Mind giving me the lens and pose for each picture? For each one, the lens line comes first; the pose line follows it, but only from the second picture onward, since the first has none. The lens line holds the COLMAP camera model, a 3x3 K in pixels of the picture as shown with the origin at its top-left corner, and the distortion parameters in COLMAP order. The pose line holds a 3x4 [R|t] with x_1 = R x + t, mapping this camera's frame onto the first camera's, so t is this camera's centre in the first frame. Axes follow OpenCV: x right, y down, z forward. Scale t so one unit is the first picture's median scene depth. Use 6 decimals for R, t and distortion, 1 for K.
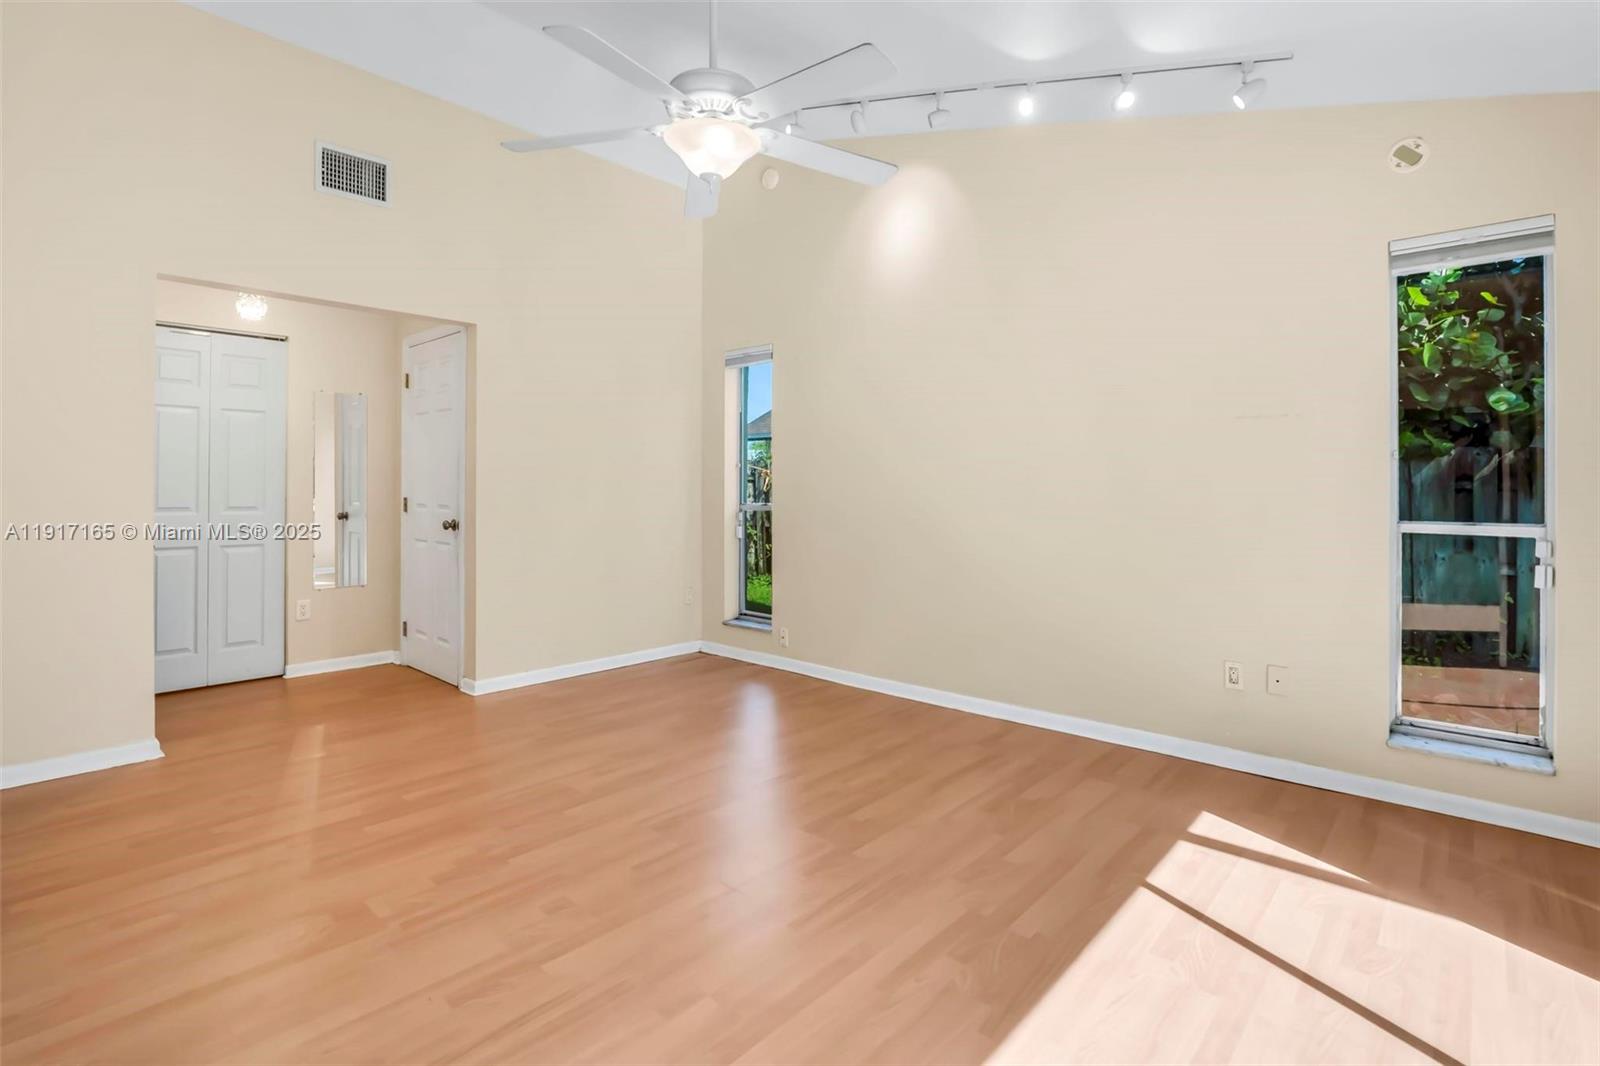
lens RADIAL K [[748.5, 0, 799.5], [0, 748.5, 485.8], [0, 0, 1]] dist [0.000004, 0.000031]
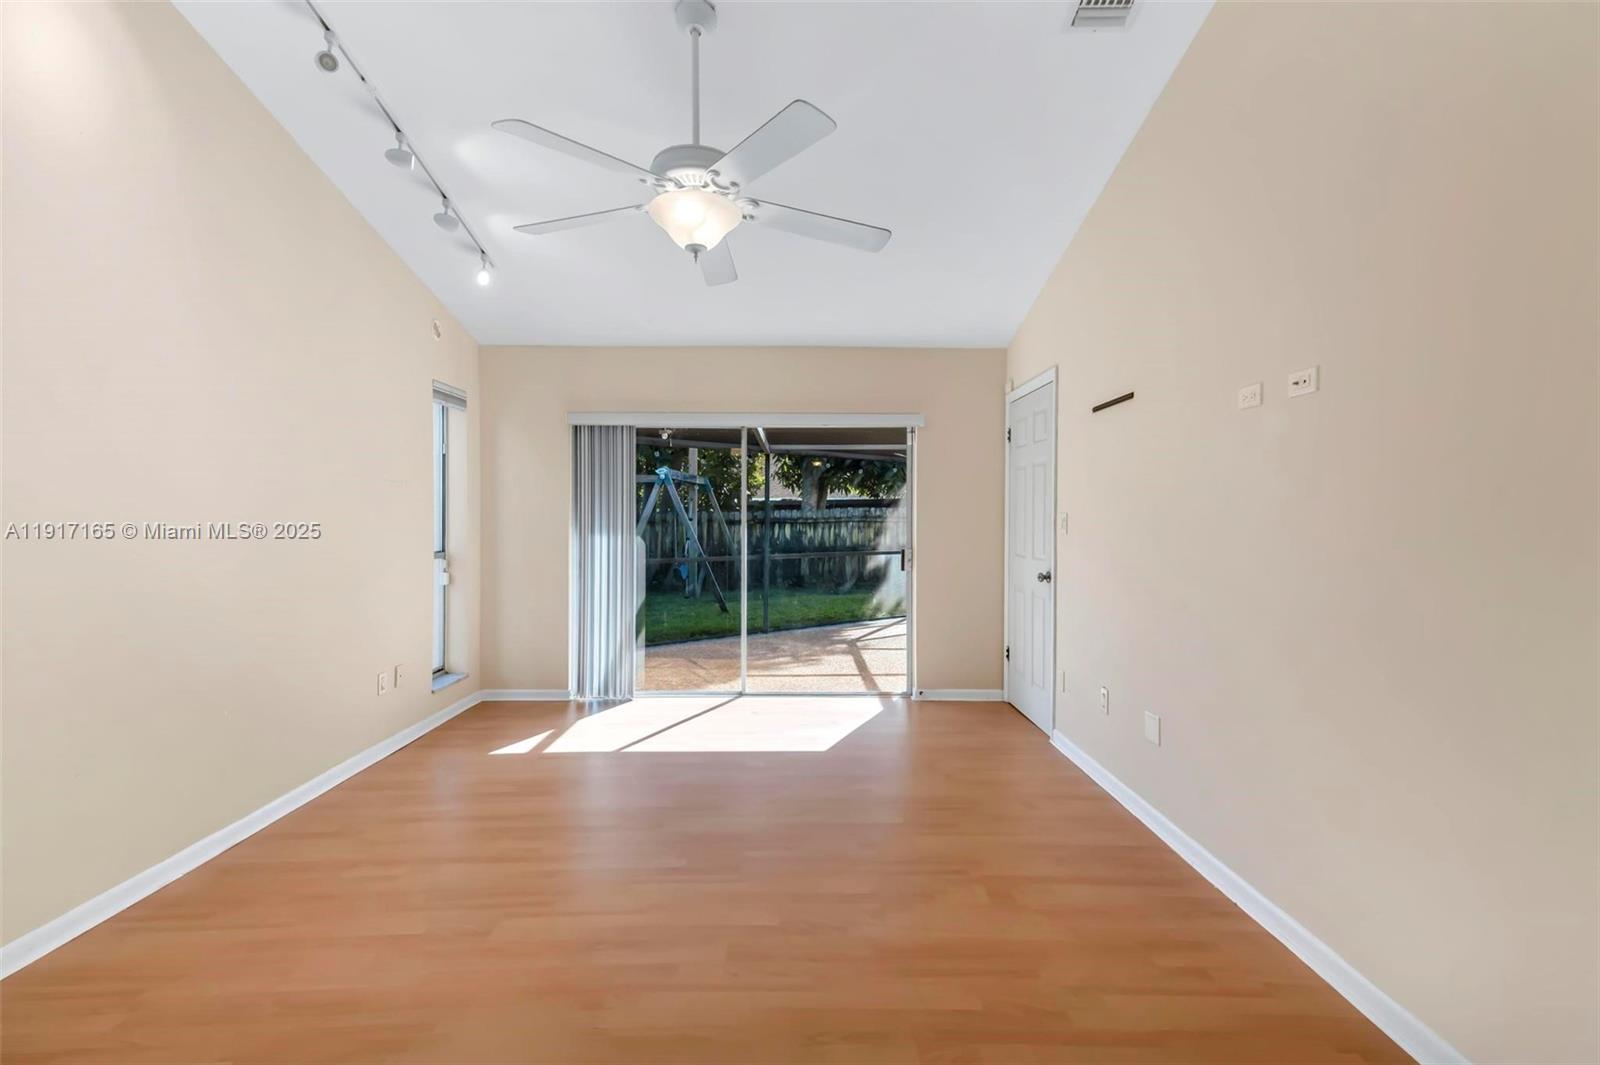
lens RADIAL K [[776.5, 0, 801.3], [0, 776.5, 519.8], [0, 0, 1]] dist [-0.001395, -0.000320]
pose [[-0.693162, 0.002270, 0.720778, -1.078066], [-0.003253, 0.999975, -0.006278, -0.018739], [-0.720774, -0.006697, -0.693138, 1.775729]]
